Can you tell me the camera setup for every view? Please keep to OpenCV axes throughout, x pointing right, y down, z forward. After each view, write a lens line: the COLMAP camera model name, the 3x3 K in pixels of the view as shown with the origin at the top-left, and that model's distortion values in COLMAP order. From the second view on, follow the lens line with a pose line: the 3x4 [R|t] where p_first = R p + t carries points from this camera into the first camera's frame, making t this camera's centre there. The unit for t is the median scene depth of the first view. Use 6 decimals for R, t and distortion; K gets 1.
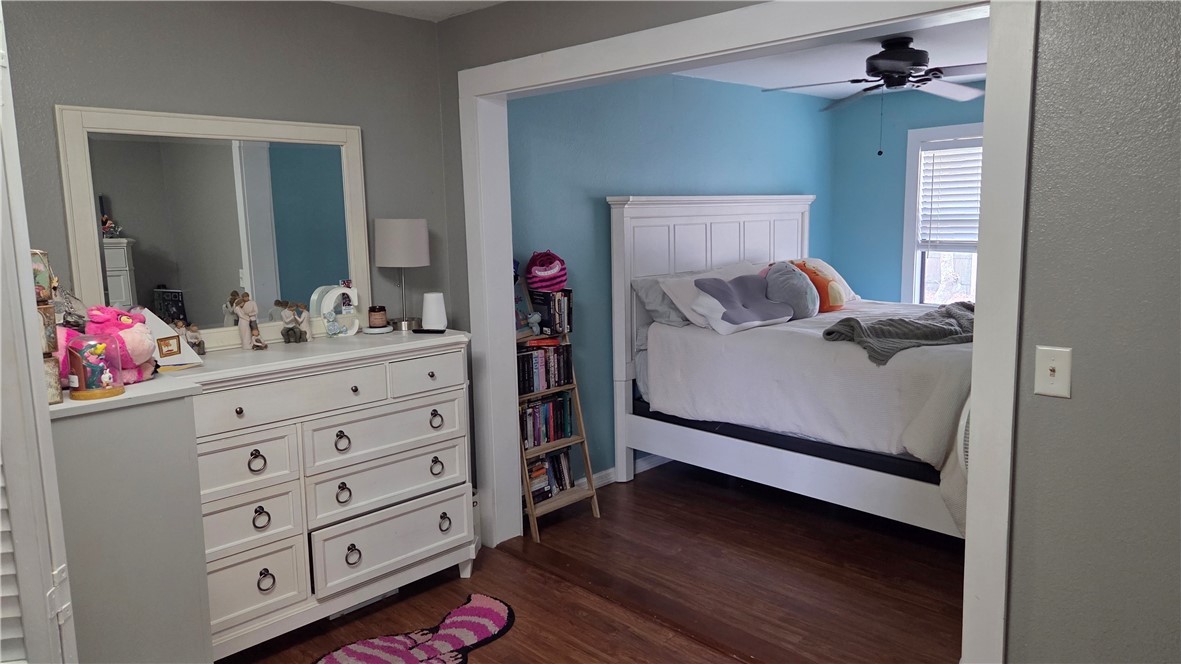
lens RADIAL K [[804.8, 0, 590.5], [0, 804.8, 332.0], [0, 0, 1]] dist [0.069411, -0.000257]
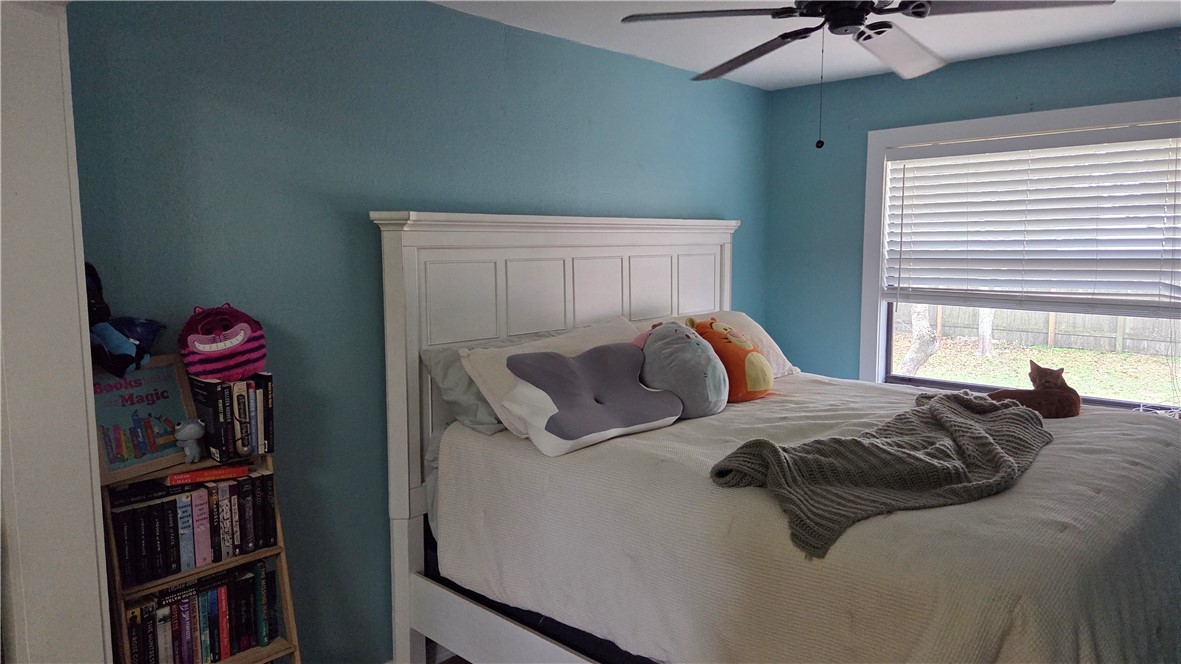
lens RADIAL K [[807.0, 0, 590.5], [0, 807.0, 332.0], [0, 0, 1]] dist [0.128961, -0.090003]
pose [[0.999045, 0.012168, 0.041965, 0.162429], [-0.010723, 0.999348, -0.034480, -0.062475], [-0.042357, 0.033997, 0.998524, 0.410653]]
